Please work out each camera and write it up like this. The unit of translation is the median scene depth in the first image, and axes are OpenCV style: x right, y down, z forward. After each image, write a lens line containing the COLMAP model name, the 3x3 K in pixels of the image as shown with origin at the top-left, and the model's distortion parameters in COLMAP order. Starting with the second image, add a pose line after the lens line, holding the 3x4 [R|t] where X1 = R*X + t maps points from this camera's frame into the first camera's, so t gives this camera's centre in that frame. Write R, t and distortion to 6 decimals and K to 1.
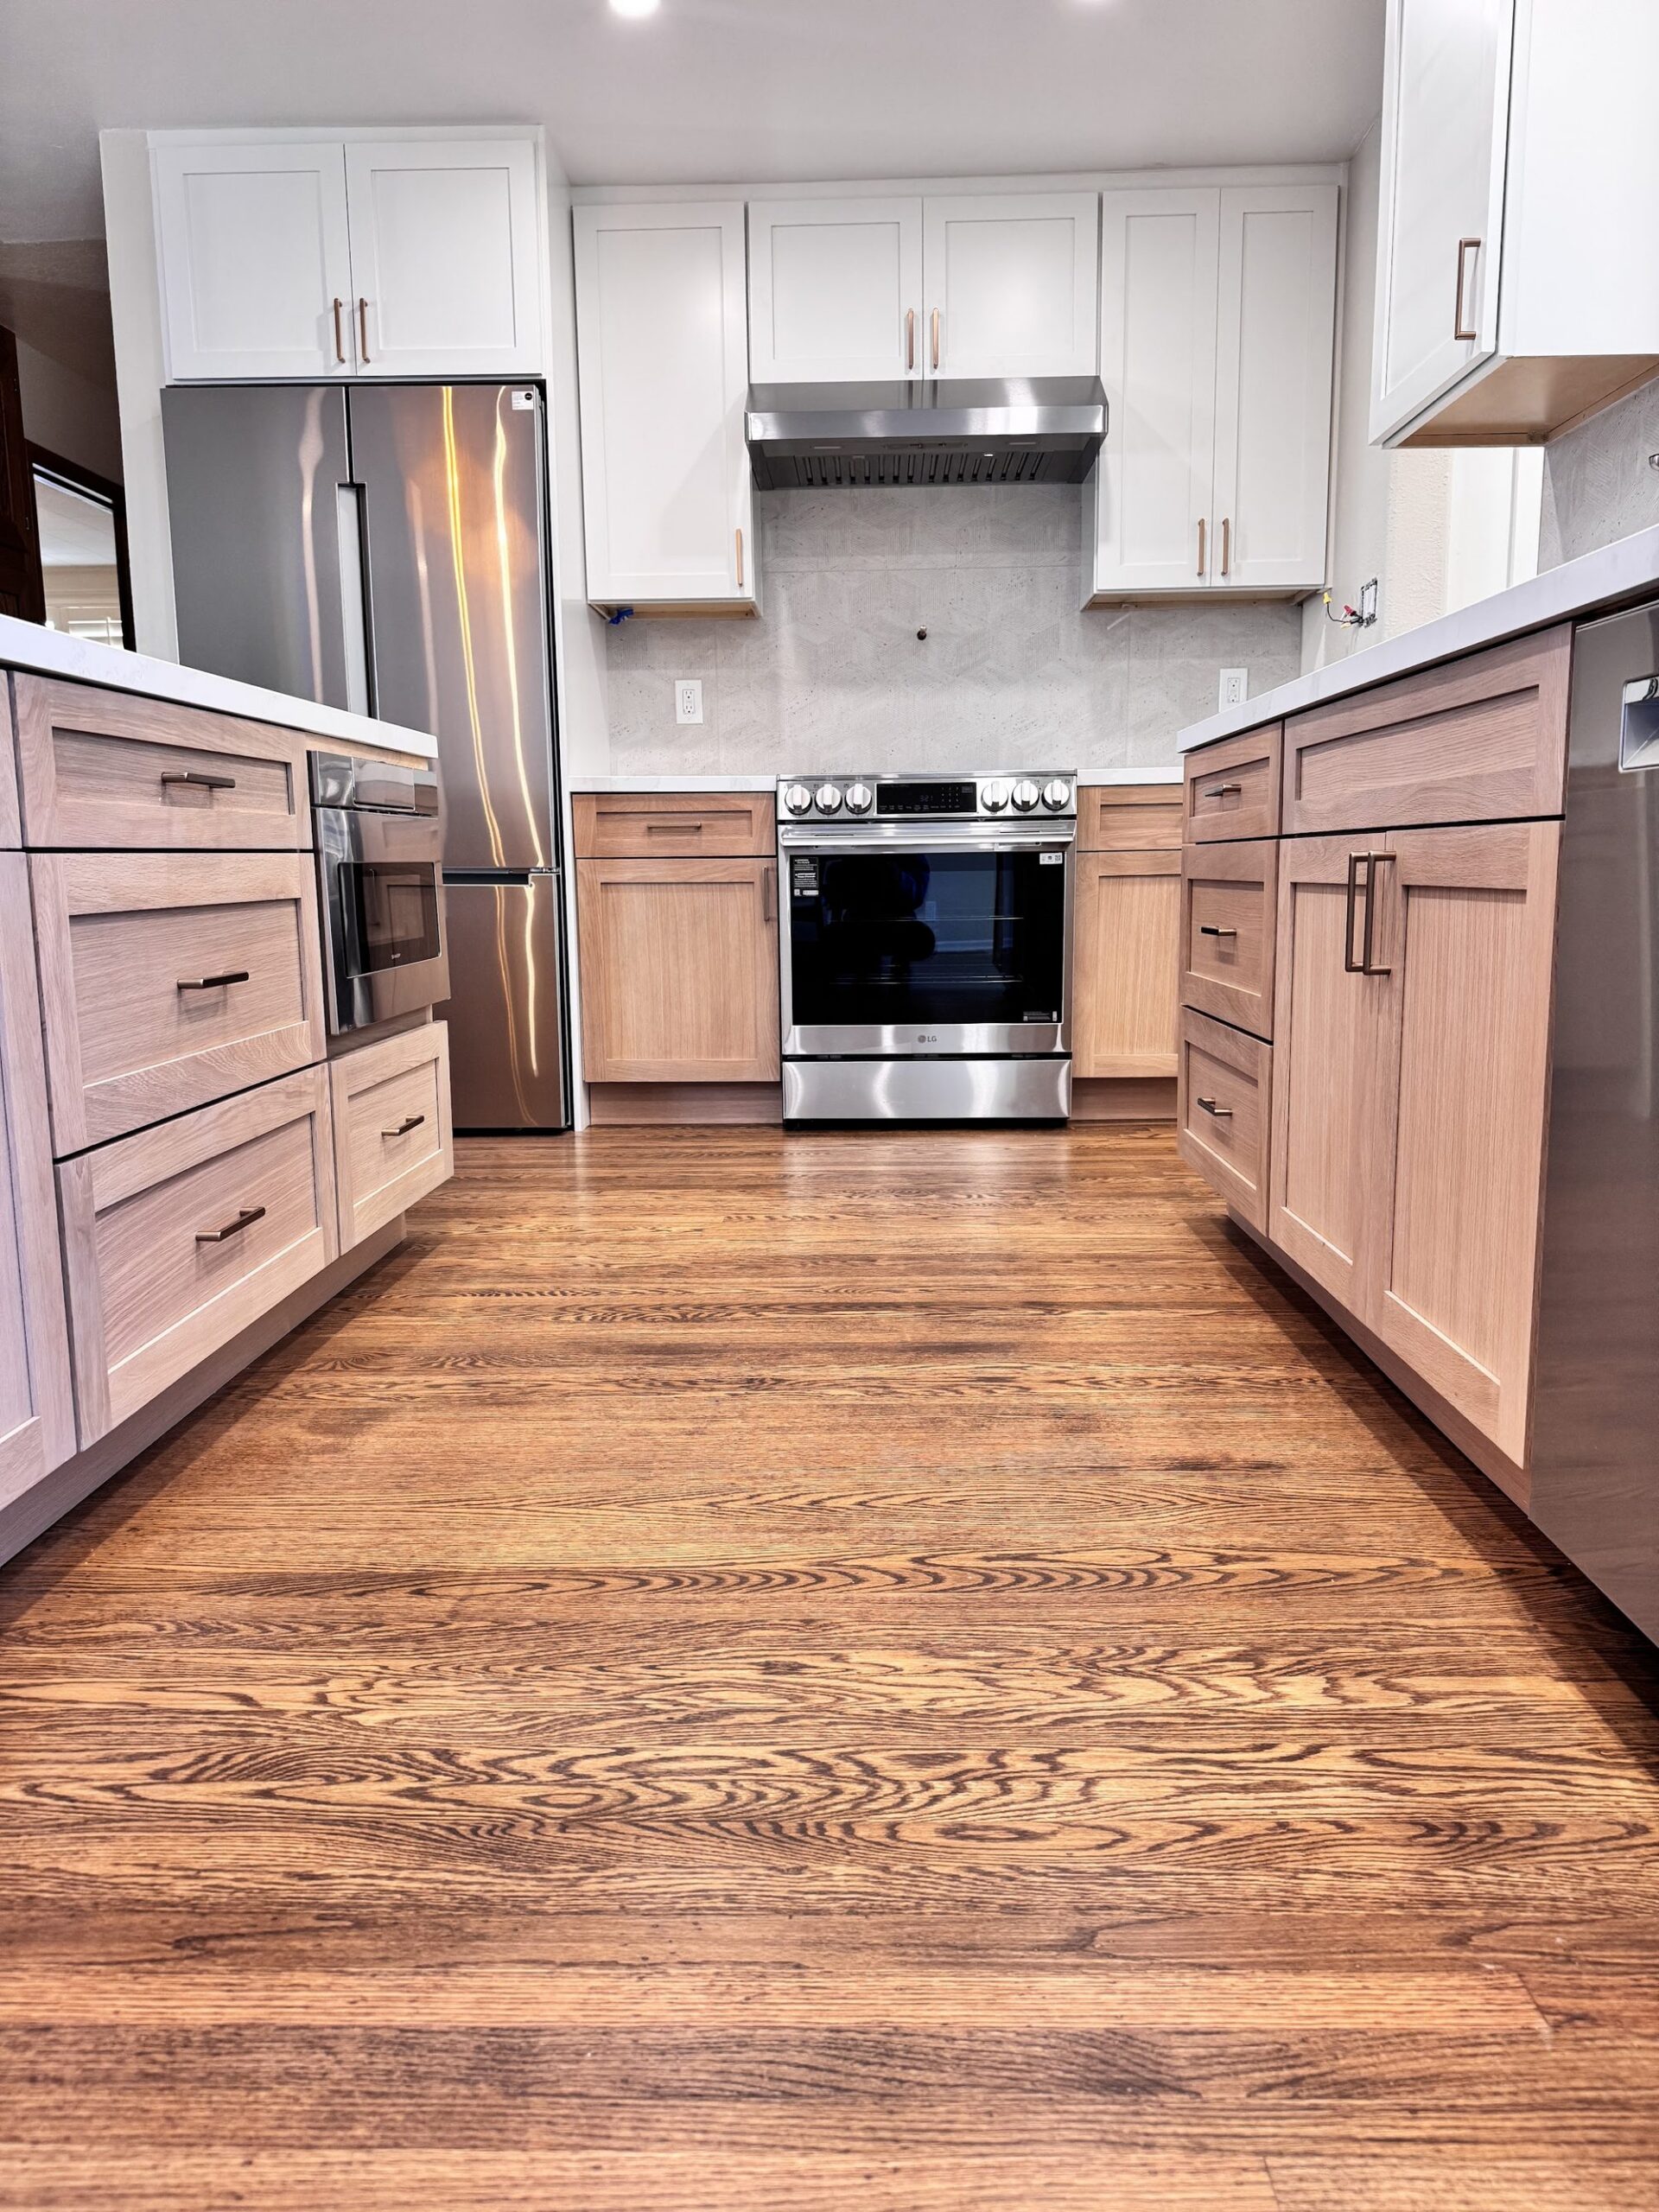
lens RADIAL K [[1549.9, 0, 828.8], [0, 1549.9, 1111.5], [0, 0, 1]] dist [0.163647, -0.294852]
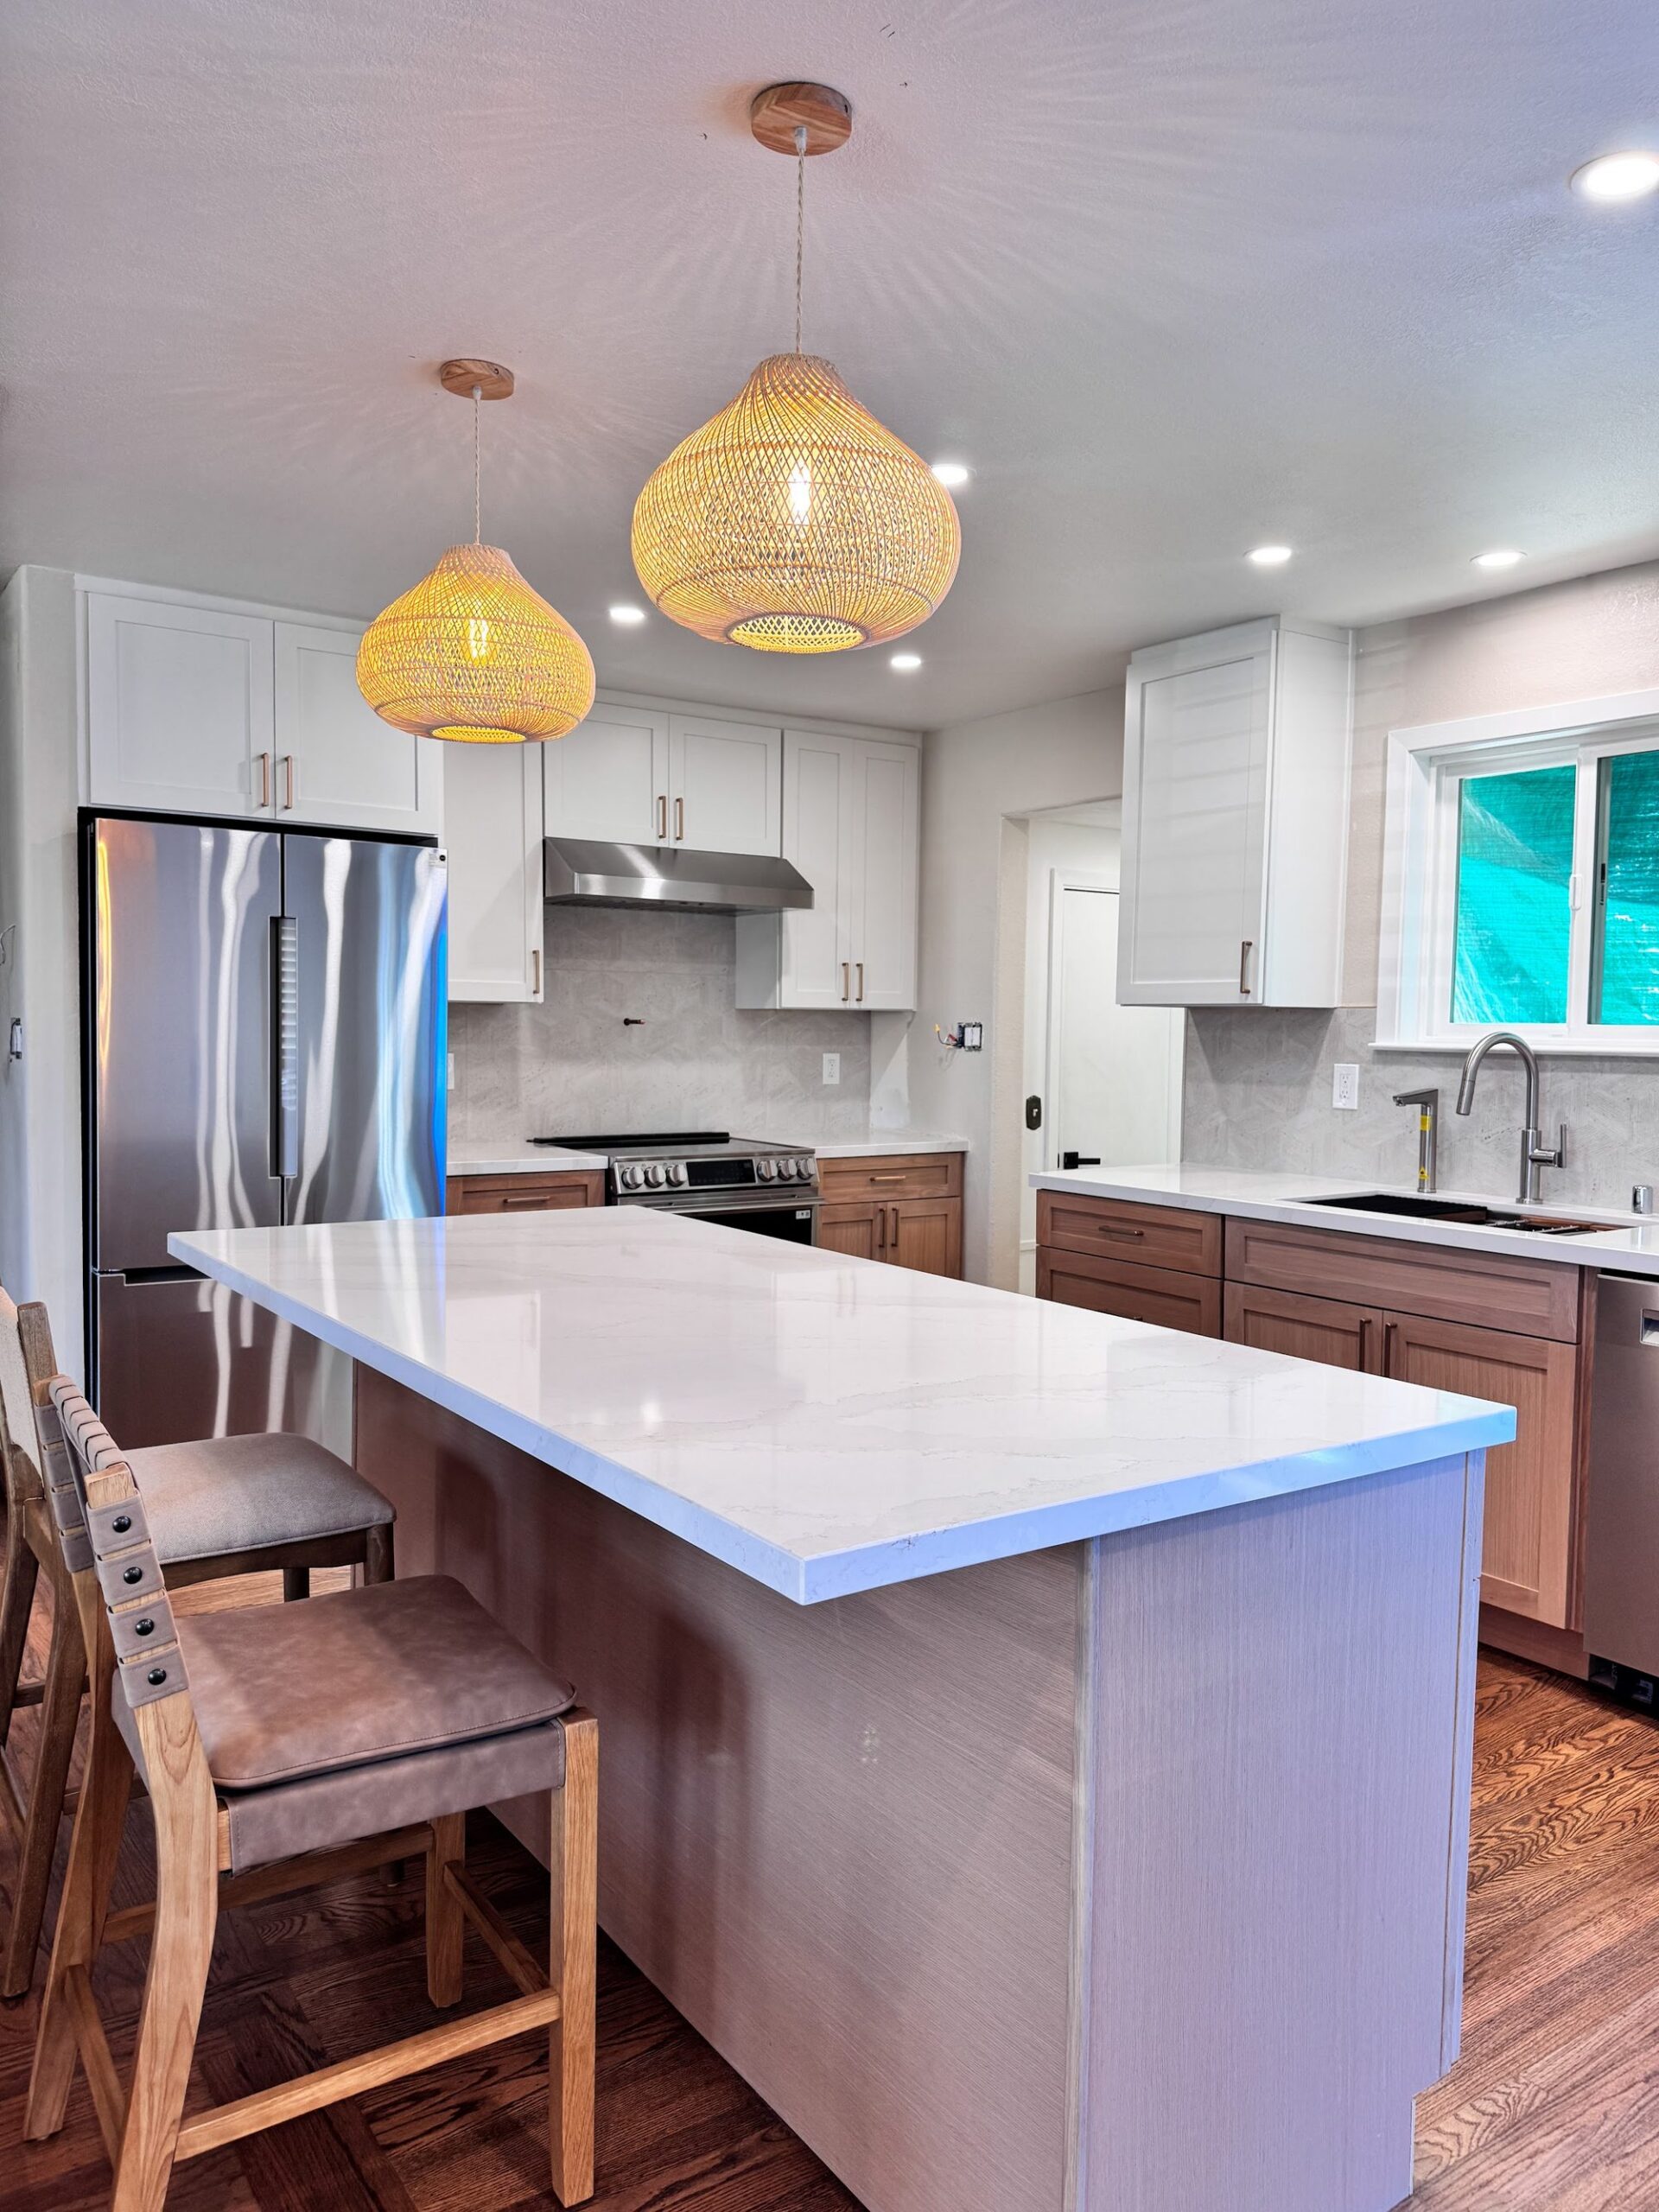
lens RADIAL K [[1565.8, 0, 829.5], [0, 1565.8, 1106.0], [0, 0, 1]] dist [0.075169, -0.099426]
pose [[0.804492, -0.008892, 0.593897, -0.633471], [0.069158, 0.994489, -0.078791, -0.147789], [-0.589924, 0.104459, 0.800673, -0.093137]]
